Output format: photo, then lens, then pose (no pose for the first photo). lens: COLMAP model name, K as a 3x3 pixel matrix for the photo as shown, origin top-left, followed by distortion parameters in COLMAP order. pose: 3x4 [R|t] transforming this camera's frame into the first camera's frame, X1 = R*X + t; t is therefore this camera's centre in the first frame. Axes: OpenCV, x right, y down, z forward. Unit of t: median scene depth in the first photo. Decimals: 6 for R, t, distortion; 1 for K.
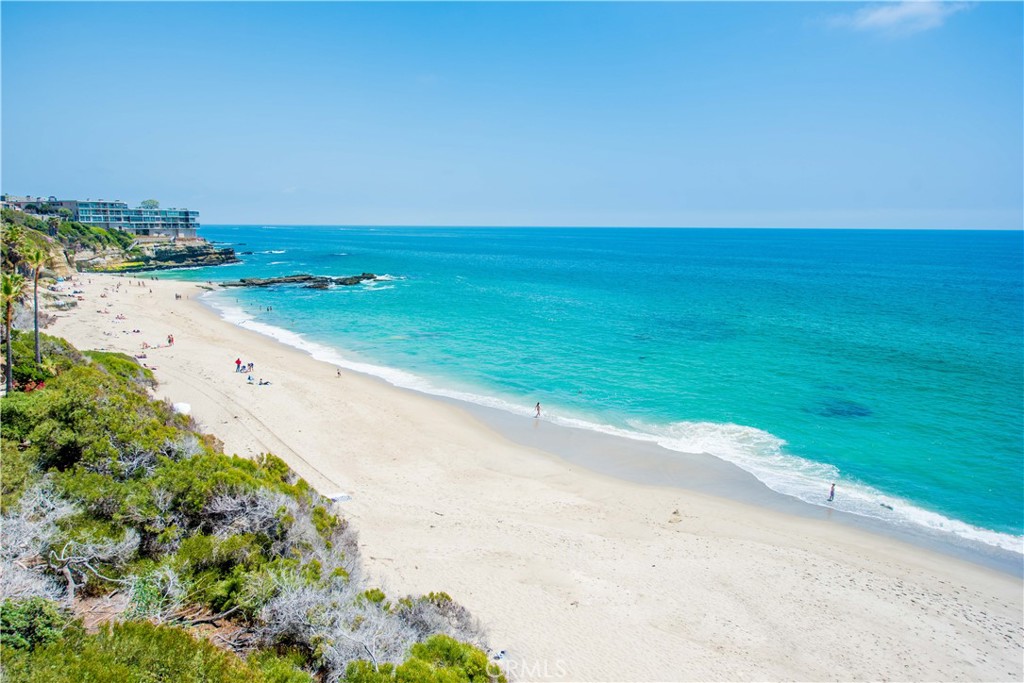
lens RADIAL K [[714.7, 0, 512.0], [0, 714.7, 341.5], [0, 0, 1]] dist [-0.000248, -0.001822]
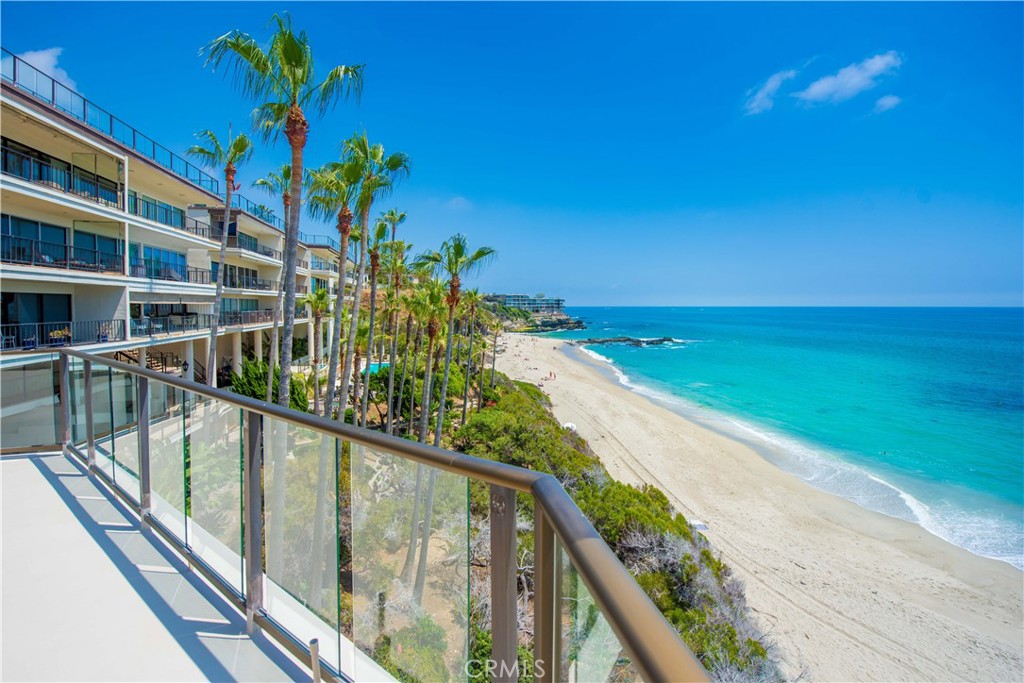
lens RADIAL K [[435.6, 0, 509.5], [0, 435.6, 317.7], [0, 0, 1]] dist [-0.014793, 0.000187]
pose [[0.865168, 0.005628, -0.501451, -0.088720], [-0.073371, 0.990597, -0.115470, -0.014914], [0.496086, 0.136693, 0.857446, 0.090549]]
